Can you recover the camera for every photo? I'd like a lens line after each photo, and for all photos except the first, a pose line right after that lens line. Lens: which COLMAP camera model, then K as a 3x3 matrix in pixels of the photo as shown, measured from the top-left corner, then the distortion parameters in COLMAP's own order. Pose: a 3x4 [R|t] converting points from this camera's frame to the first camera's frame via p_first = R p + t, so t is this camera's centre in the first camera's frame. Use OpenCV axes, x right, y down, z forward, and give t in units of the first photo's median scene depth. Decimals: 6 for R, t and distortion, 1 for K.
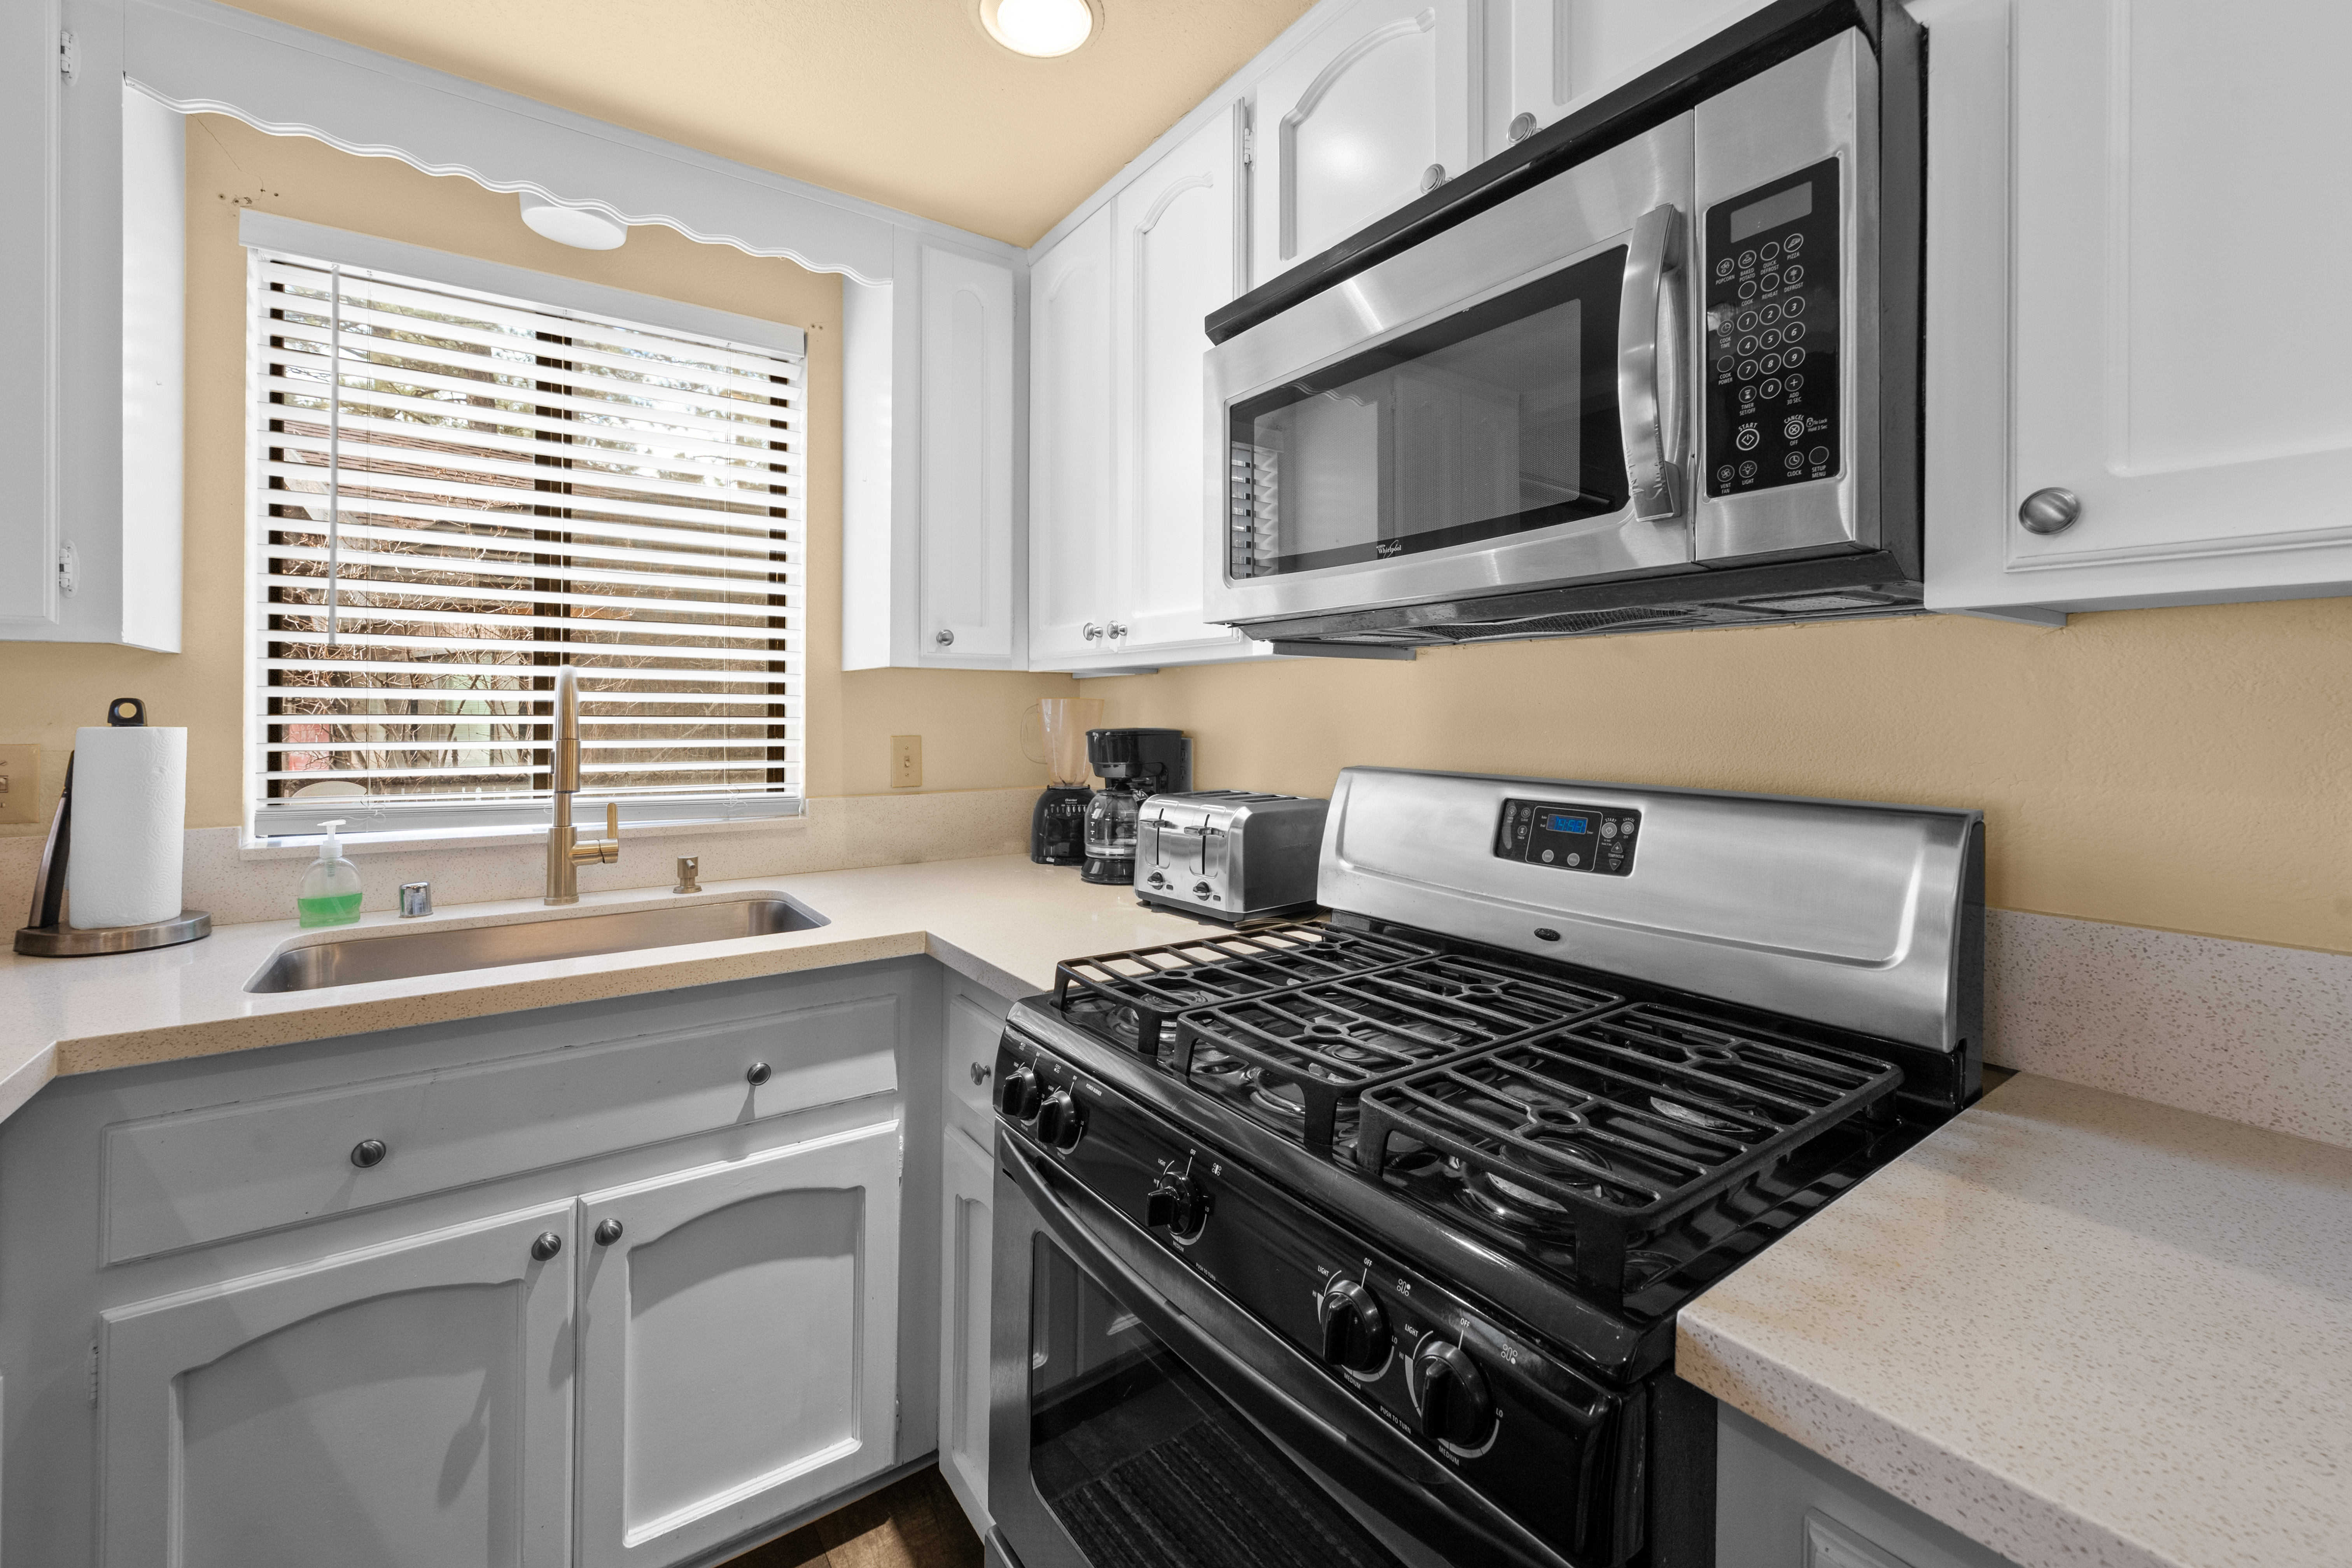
lens RADIAL K [[951.0, 0, 1178.1], [0, 951.0, 703.5], [0, 0, 1]] dist [-0.000616, 0.000246]
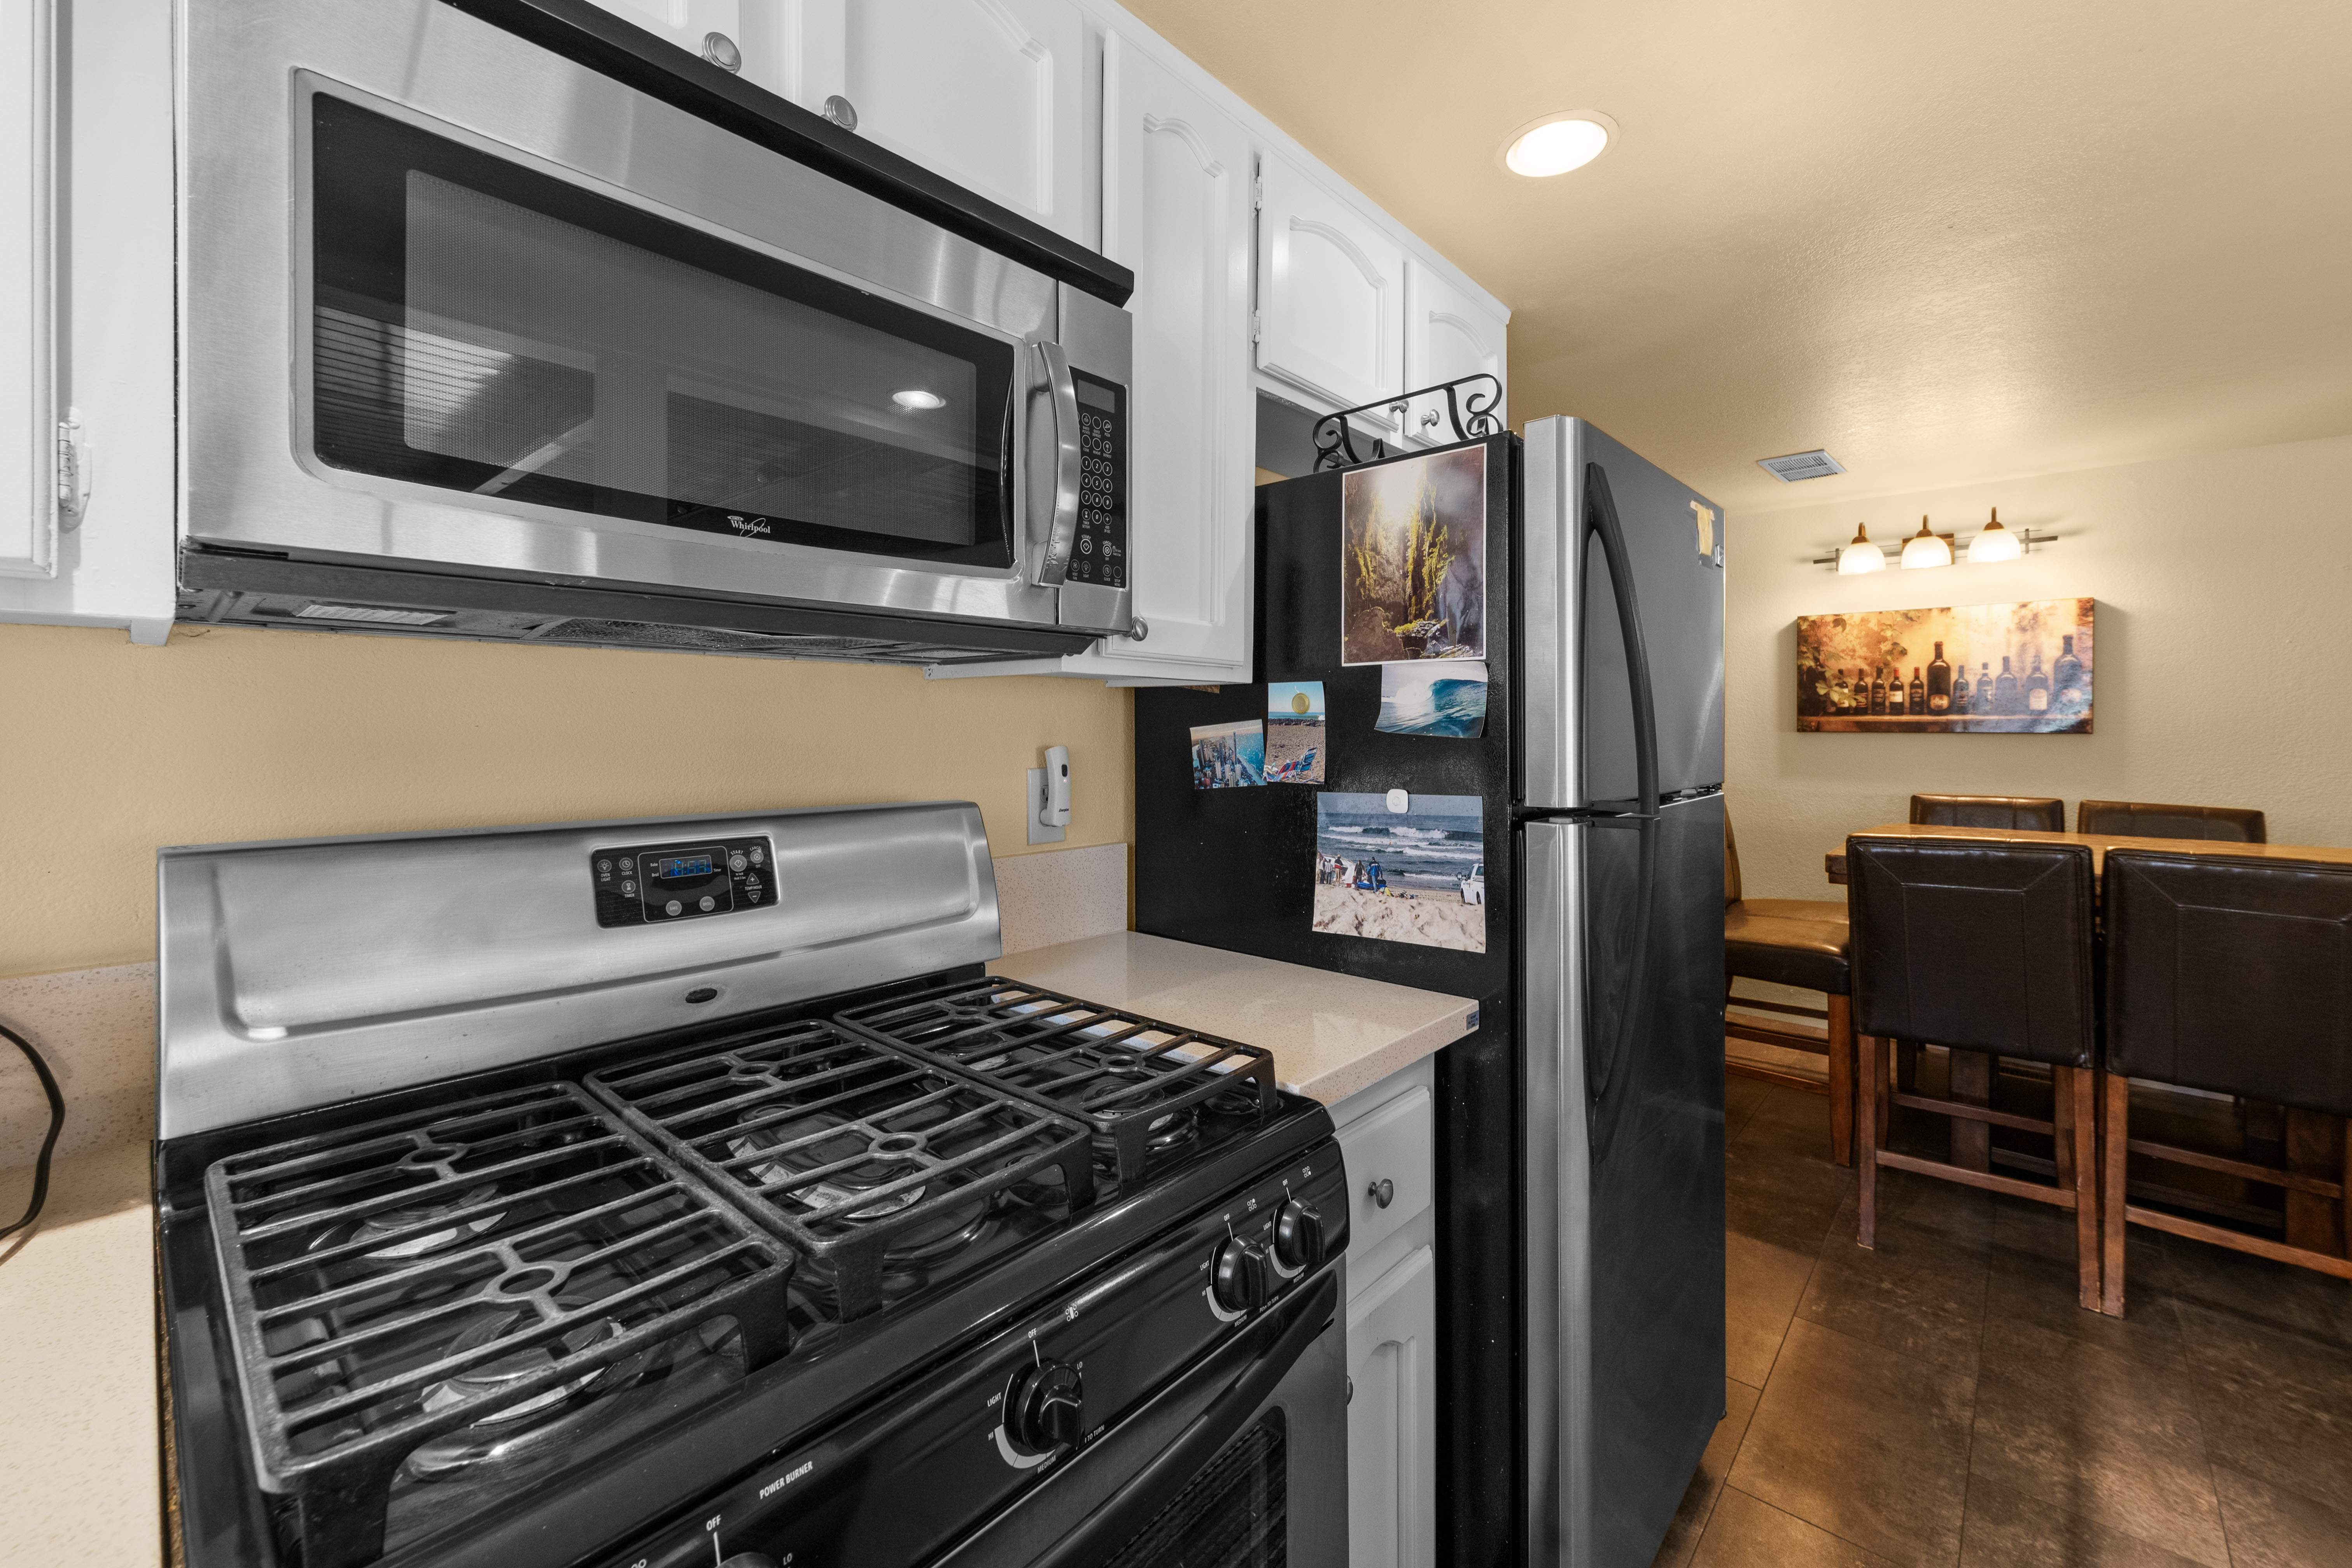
lens RADIAL K [[951.0, 0, 1184.7], [0, 951.0, 733.2], [0, 0, 1]] dist [-0.000616, 0.000246]
pose [[-0.214283, 0.000853, 0.976771, -0.560374], [0.000996, 0.999999, -0.000655, 0.005485], [-0.976771, 0.000833, -0.214284, 0.766986]]
